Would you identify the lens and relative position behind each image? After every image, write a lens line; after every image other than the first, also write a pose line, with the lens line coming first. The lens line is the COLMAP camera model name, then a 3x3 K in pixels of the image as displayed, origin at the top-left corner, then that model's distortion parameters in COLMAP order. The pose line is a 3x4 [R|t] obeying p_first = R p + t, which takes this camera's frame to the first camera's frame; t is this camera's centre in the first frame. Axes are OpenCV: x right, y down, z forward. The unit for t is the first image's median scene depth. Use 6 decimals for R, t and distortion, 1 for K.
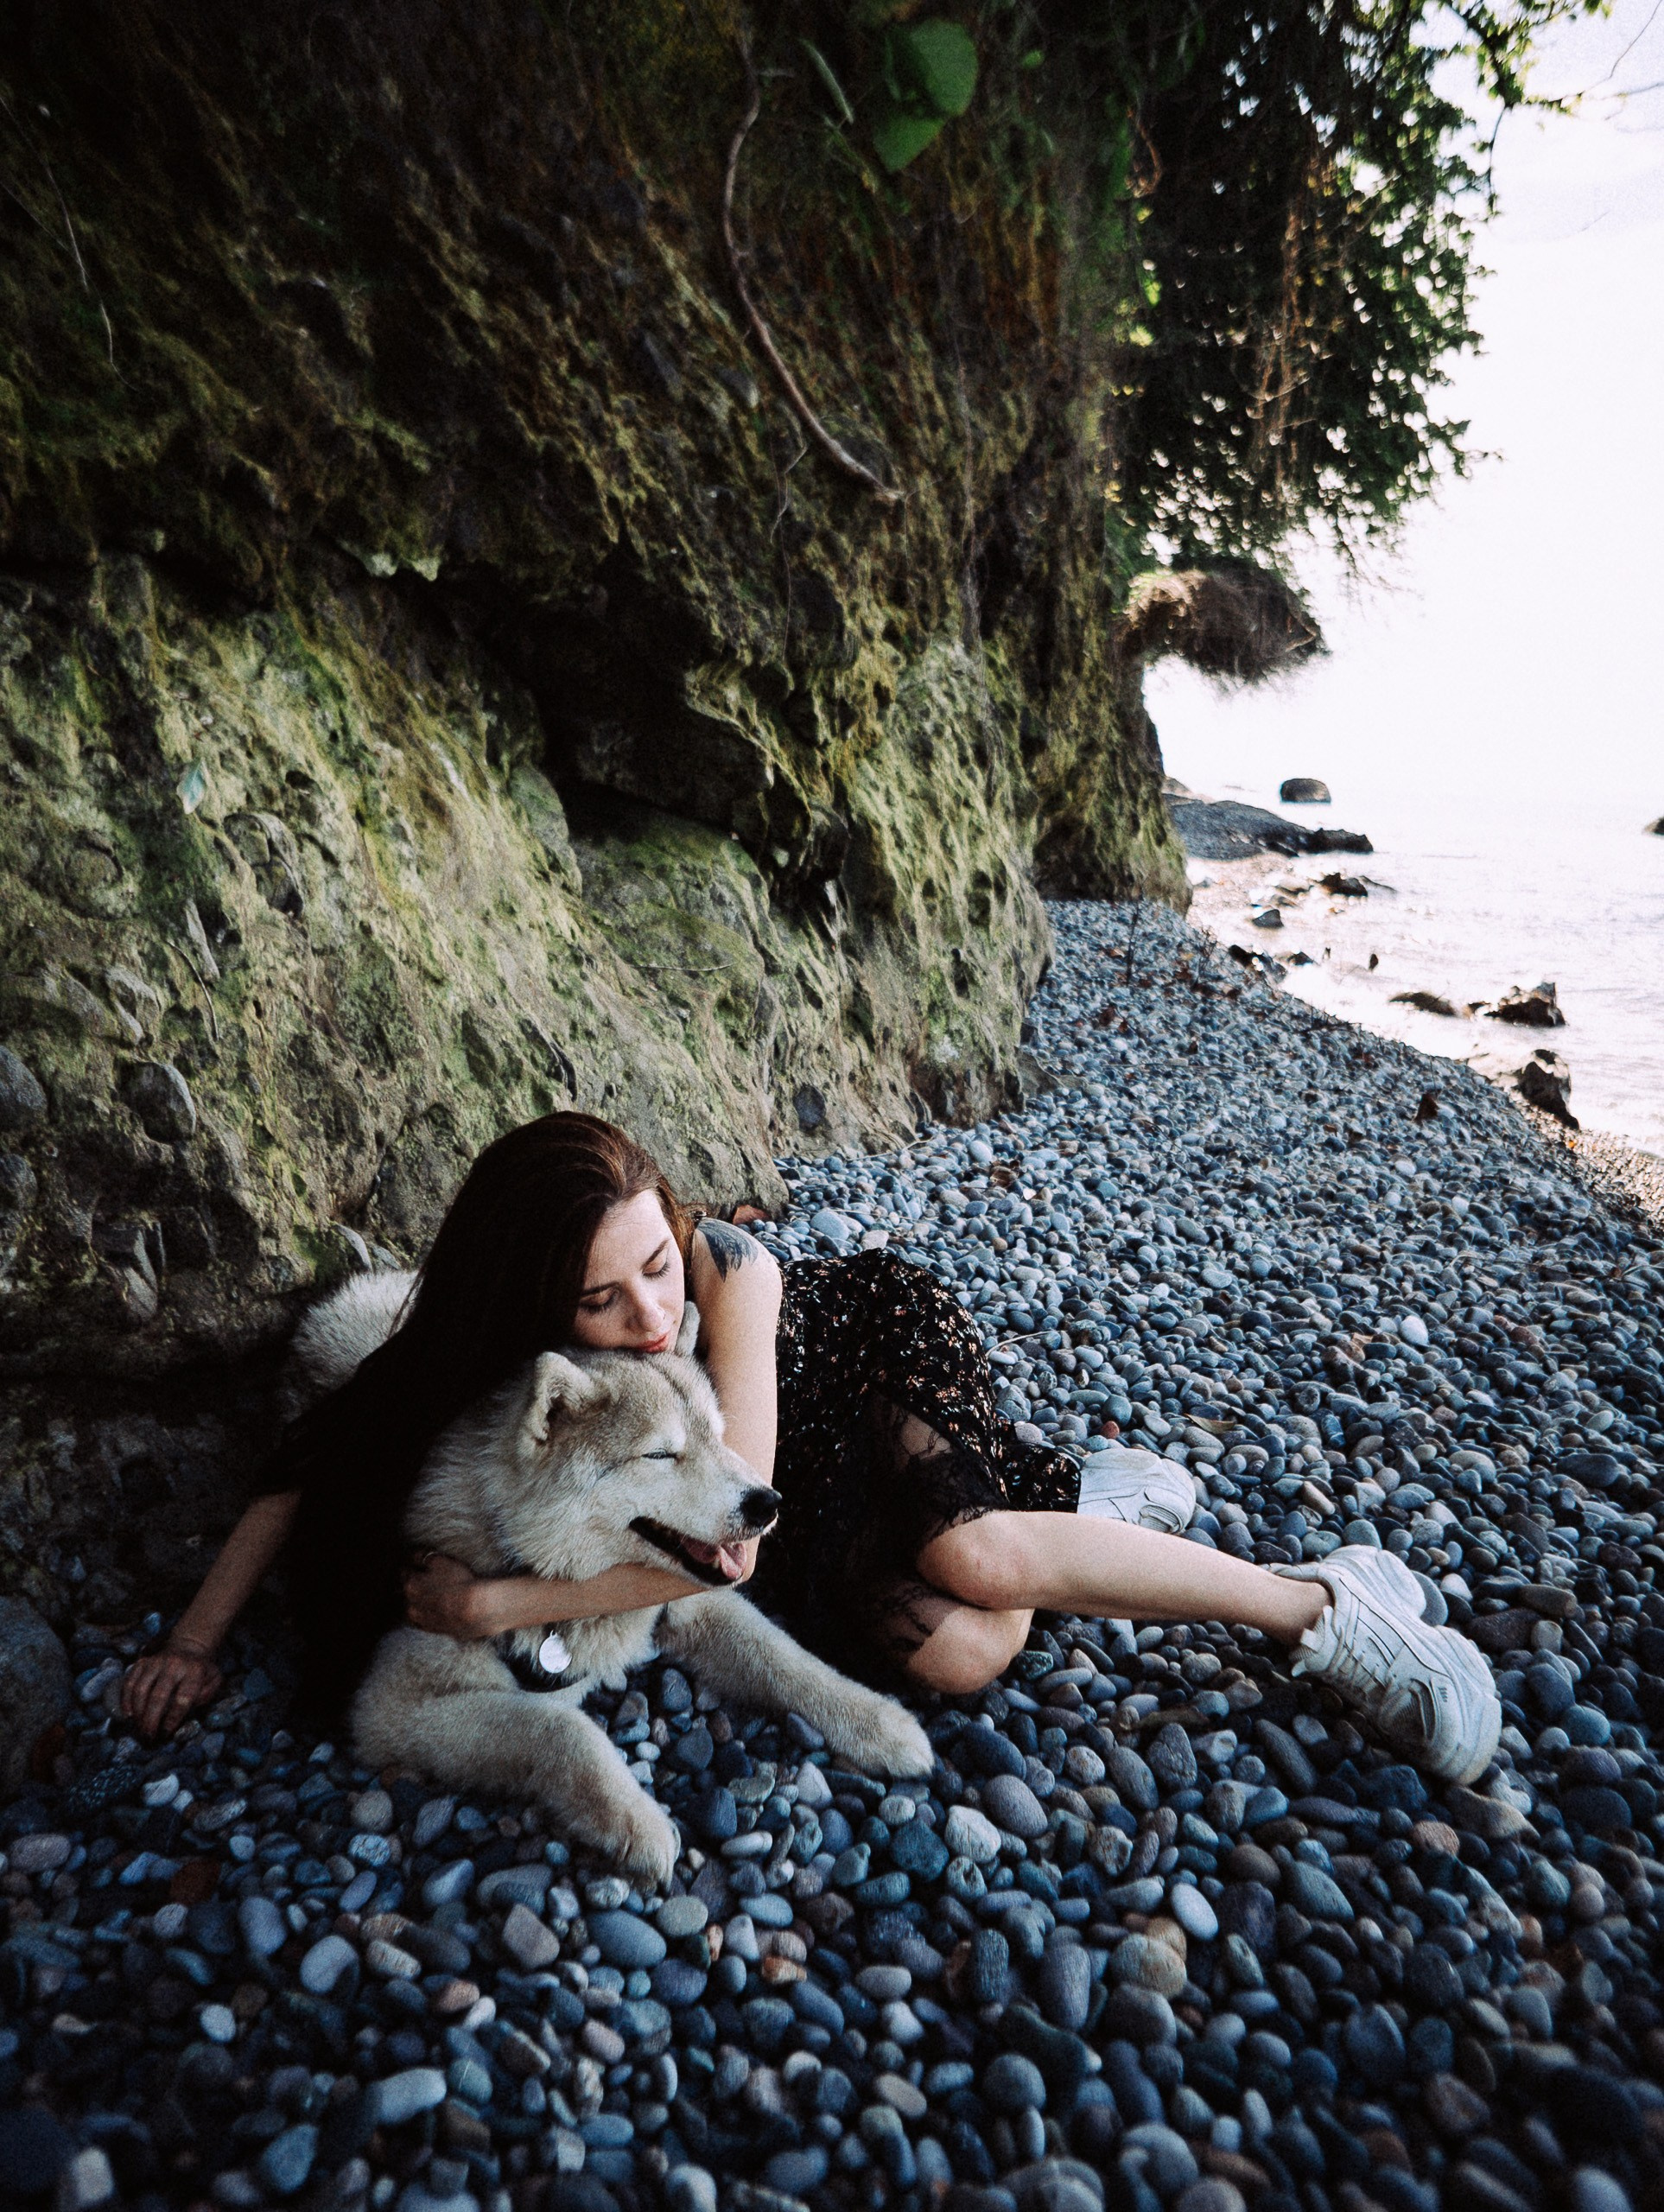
lens RADIAL K [[1705.7, 0, 818.7], [0, 1705.7, 1066.3], [0, 0, 1]] dist [-0.075191, 0.099050]
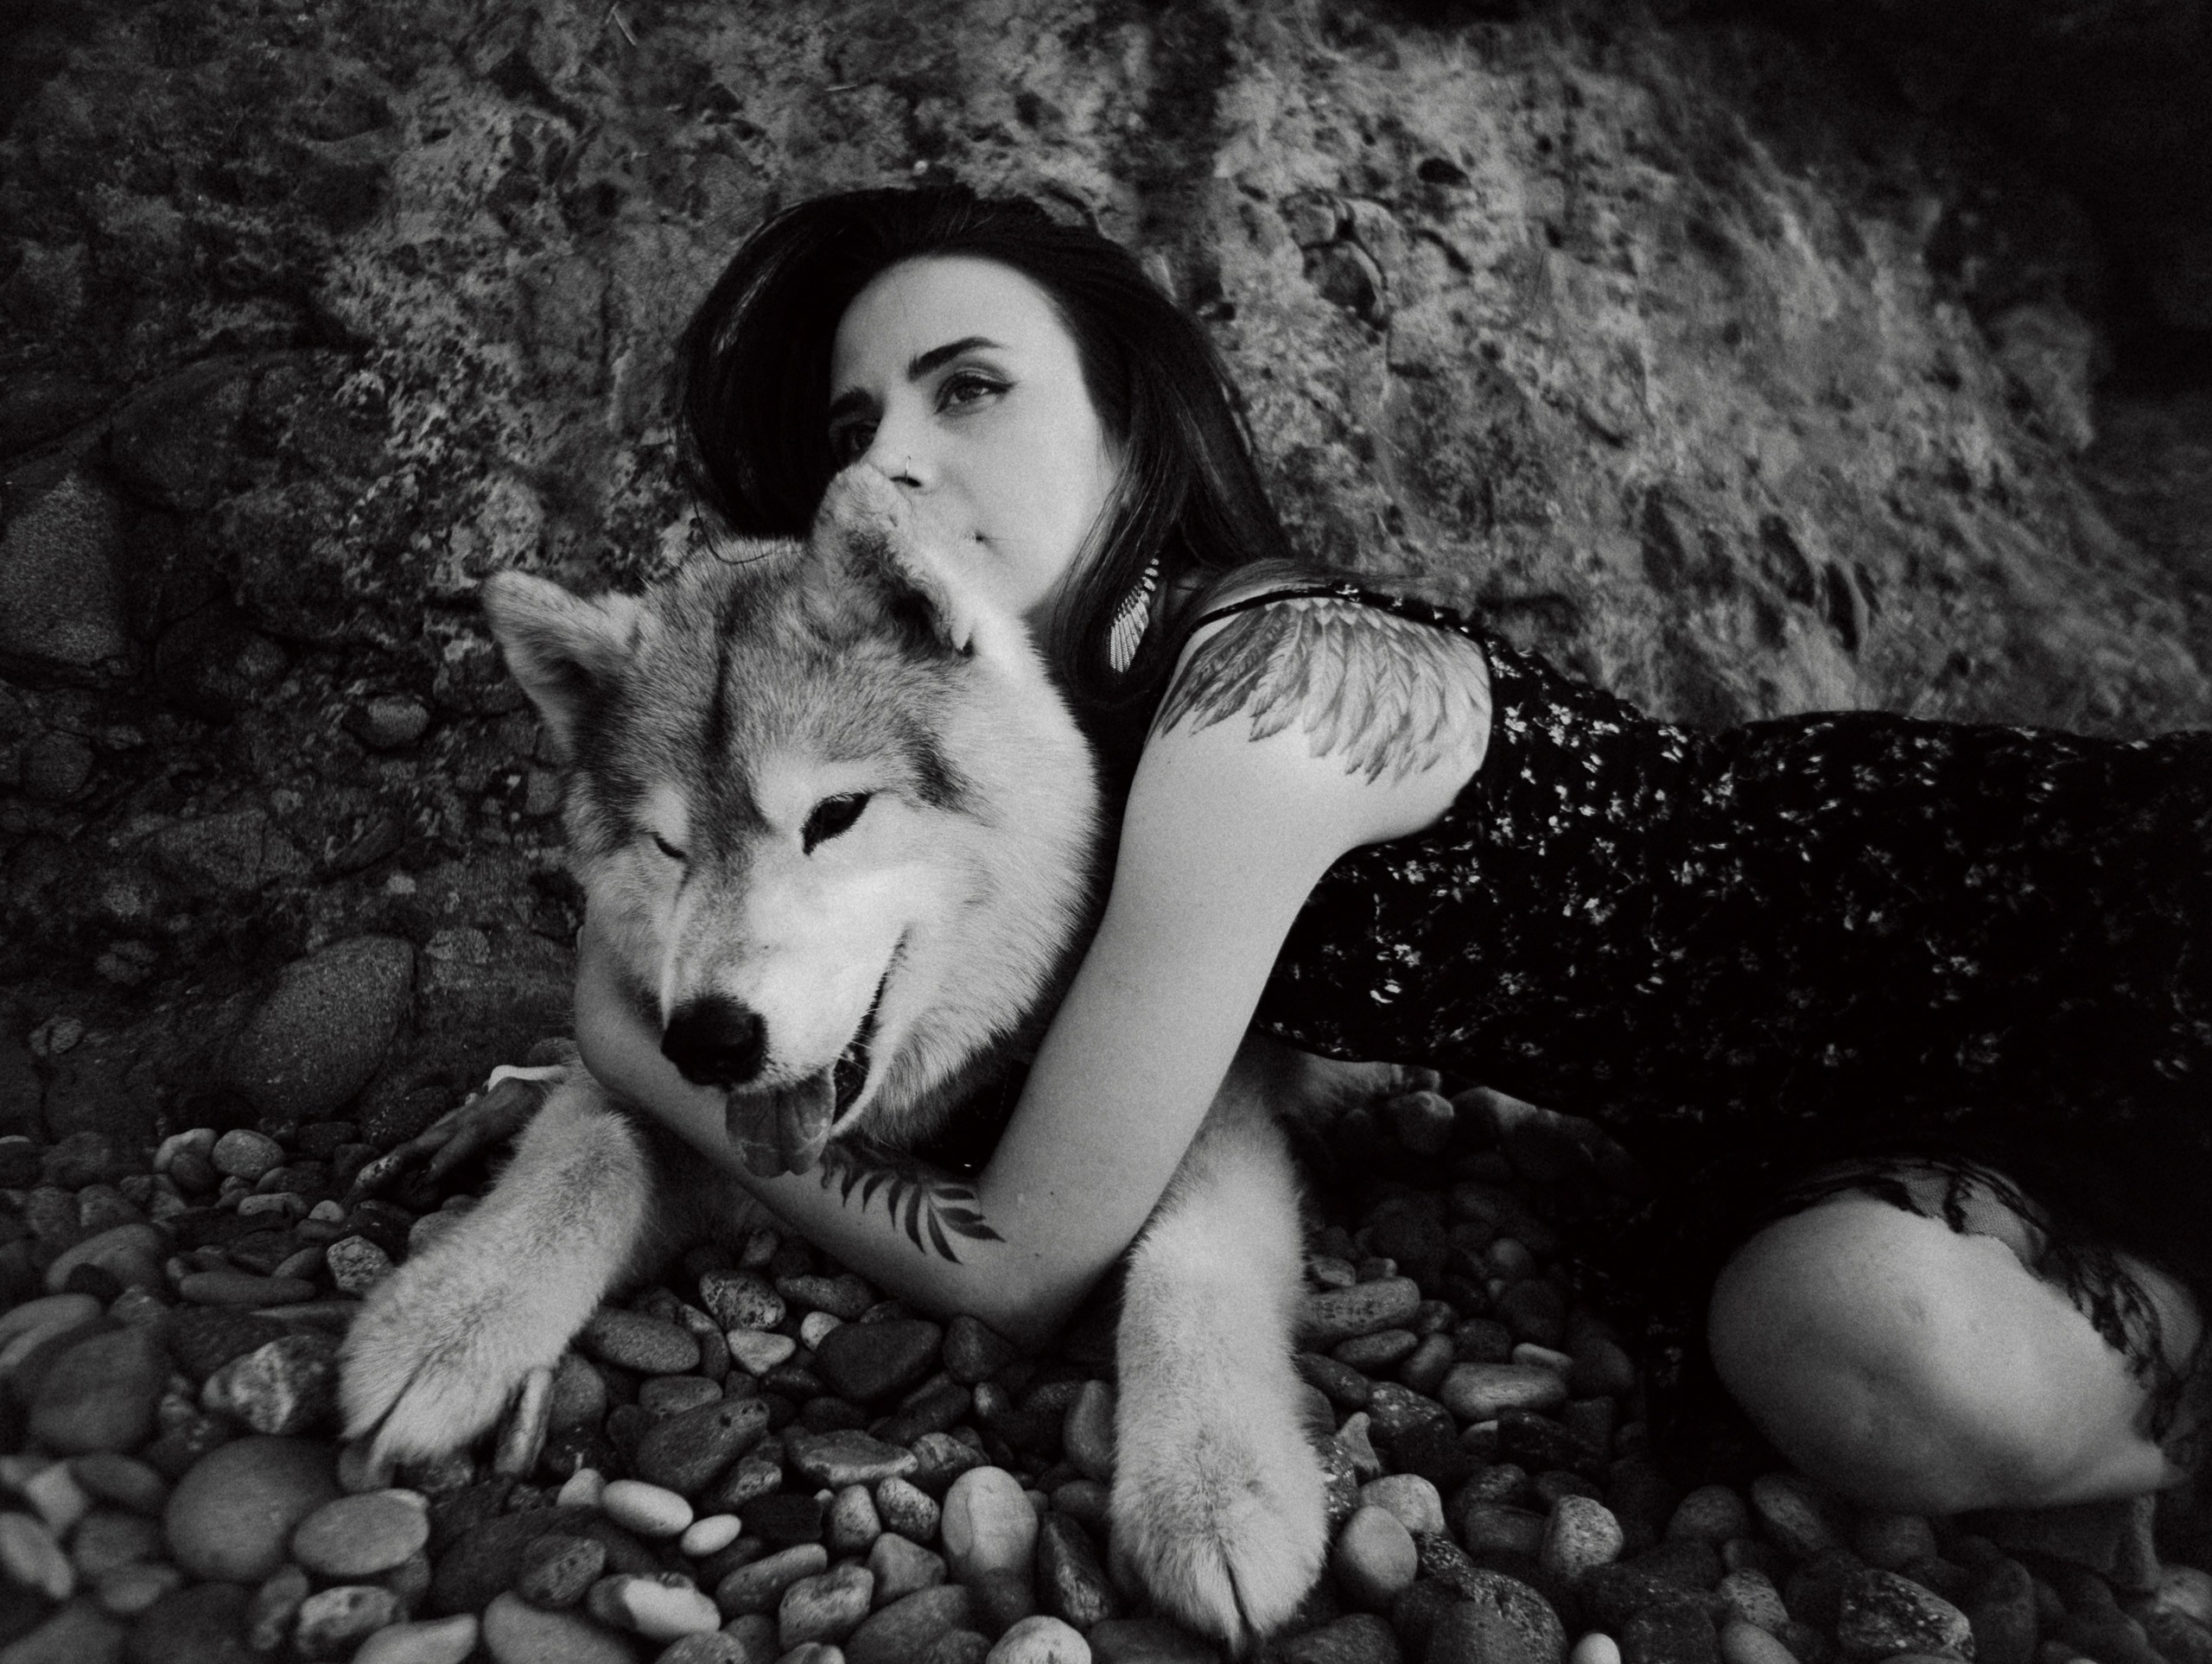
lens RADIAL K [[1705.7, 0, 1139.3], [0, 1705.7, 816.0], [0, 0, 1]] dist [-0.075191, 0.099050]
pose [[0.606253, 0.039562, -0.794287, 0.201597], [-0.149050, 0.986716, -0.064618, 0.167616], [0.781179, 0.157564, 0.604096, 0.455145]]
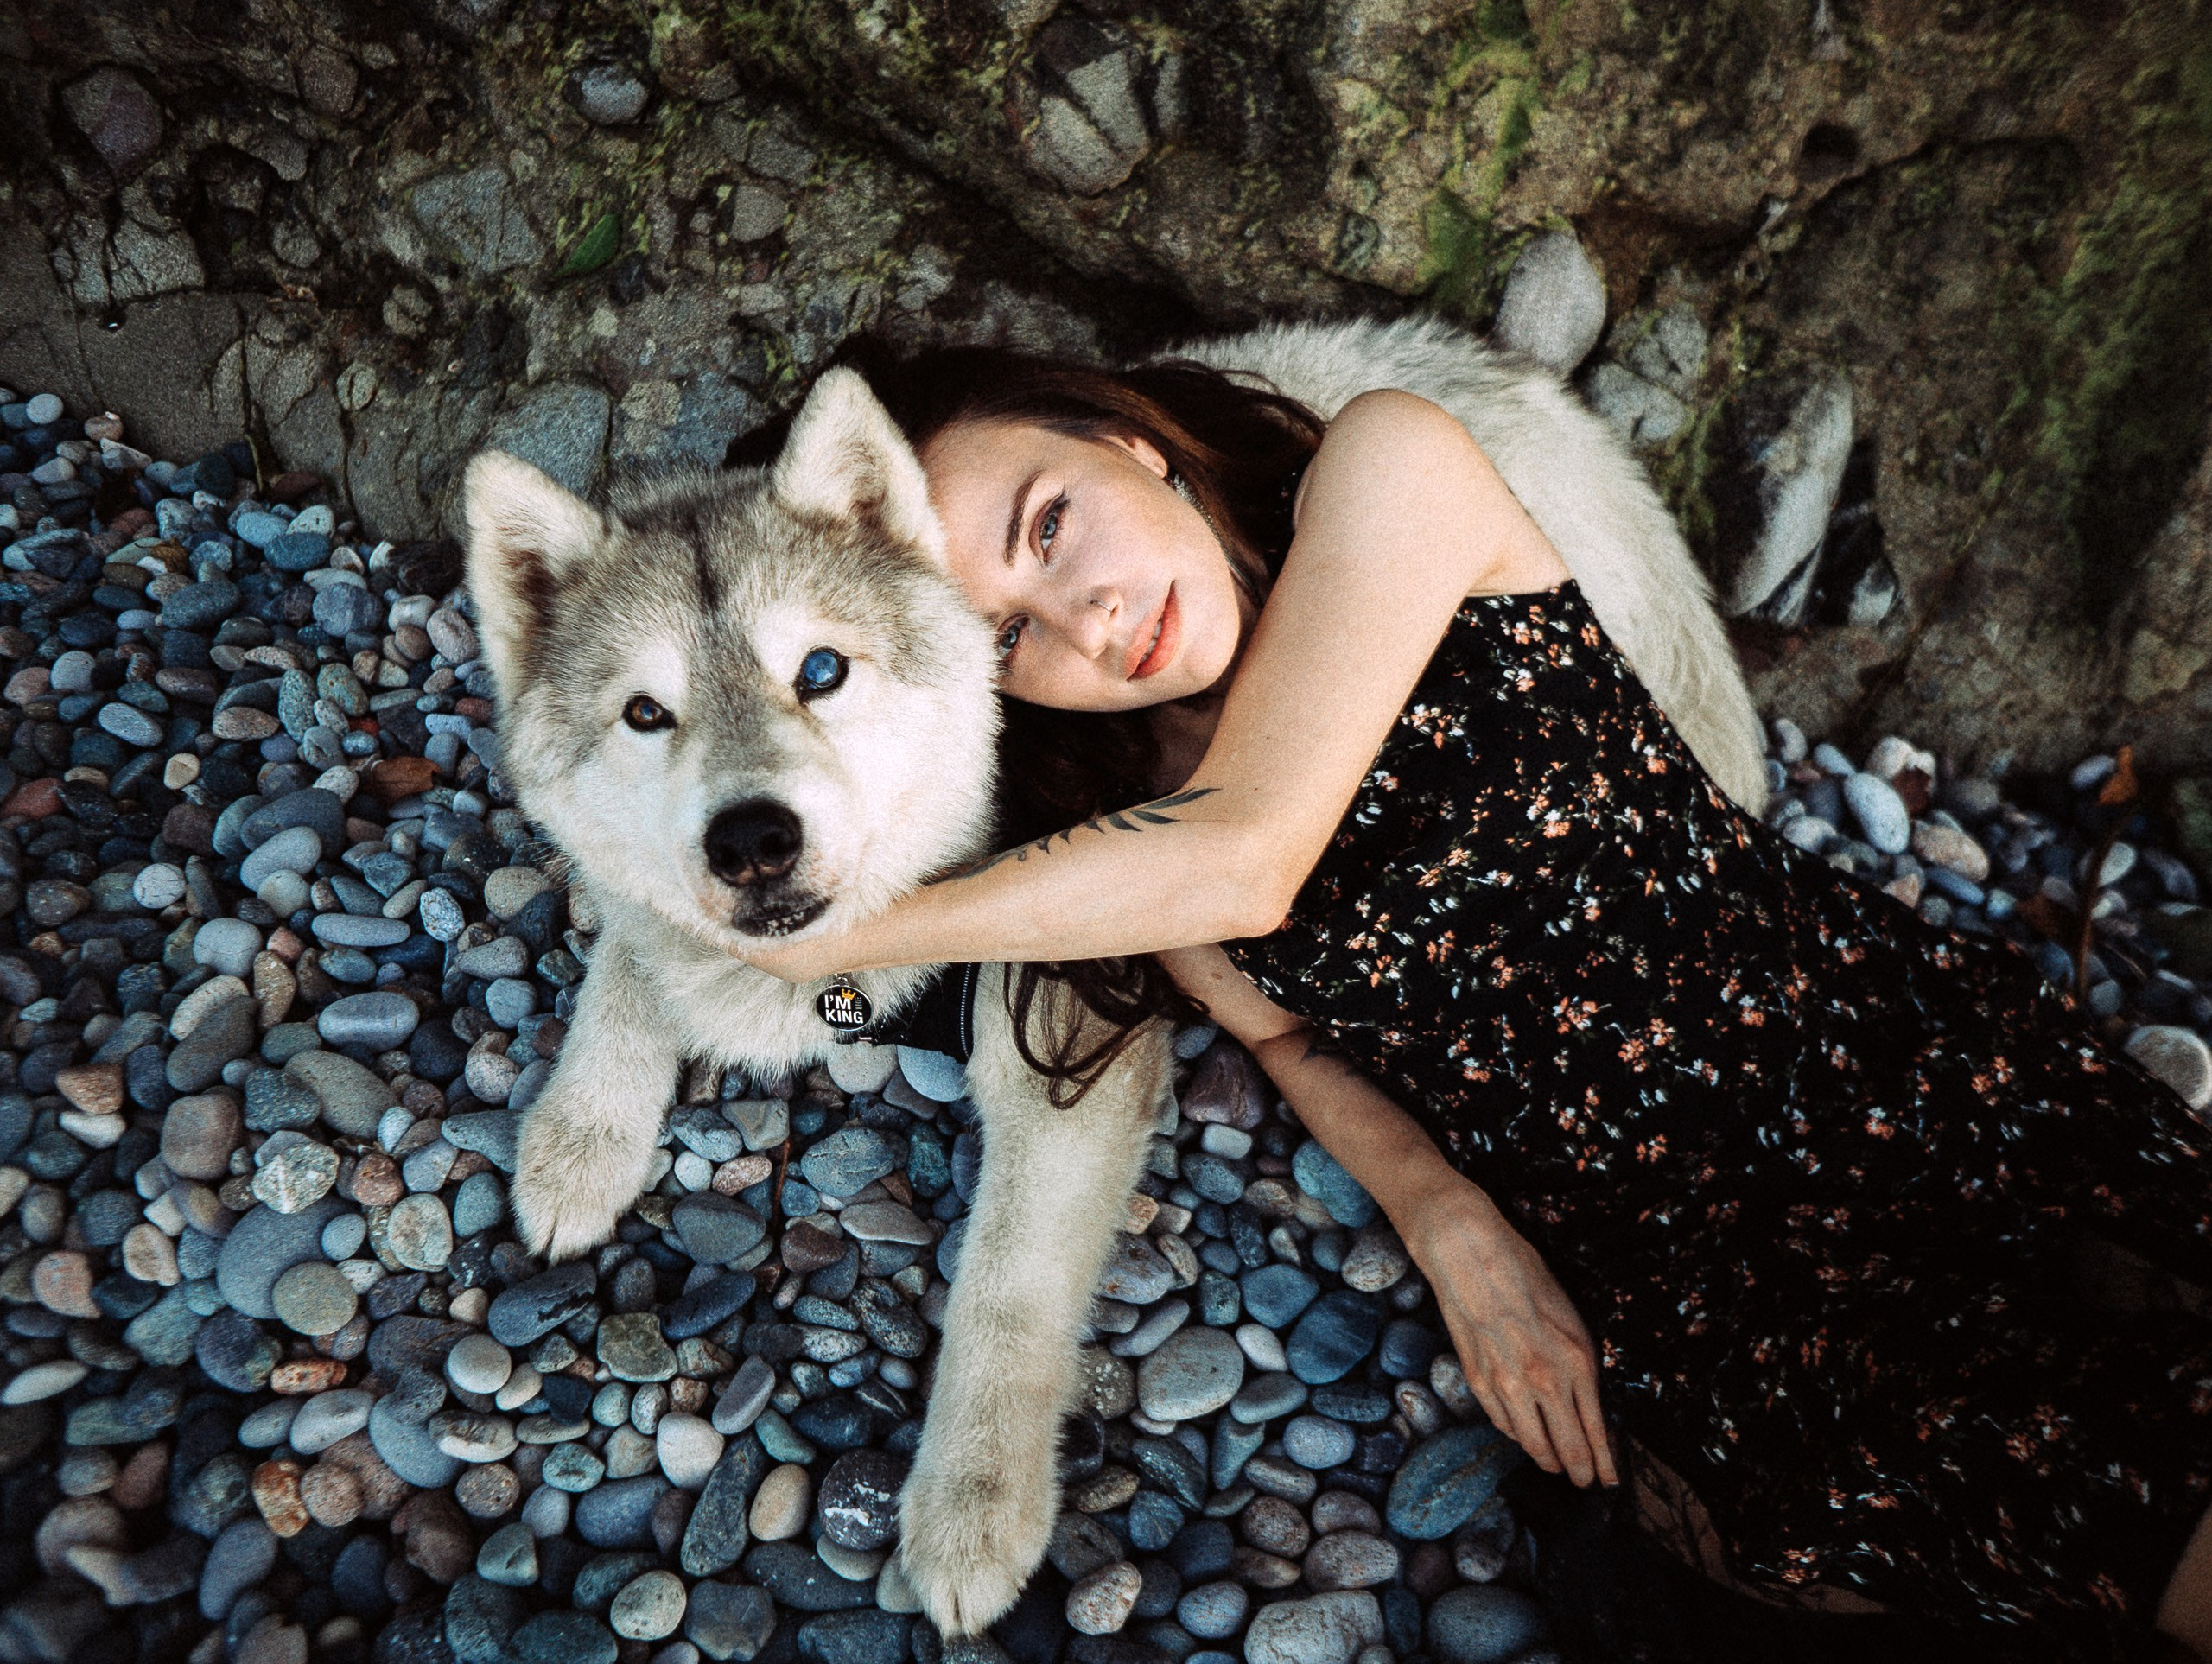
lens RADIAL K [[1687.5, 0, 1141.1], [0, 1687.5, 808.9], [0, 0, 1]] dist [-0.054911, 0.067411]
pose [[0.224828, 0.727064, -0.648715, 0.148925], [-0.254055, 0.686471, 0.681332, -0.096893], [0.940696, 0.011627, 0.339052, 0.570872]]
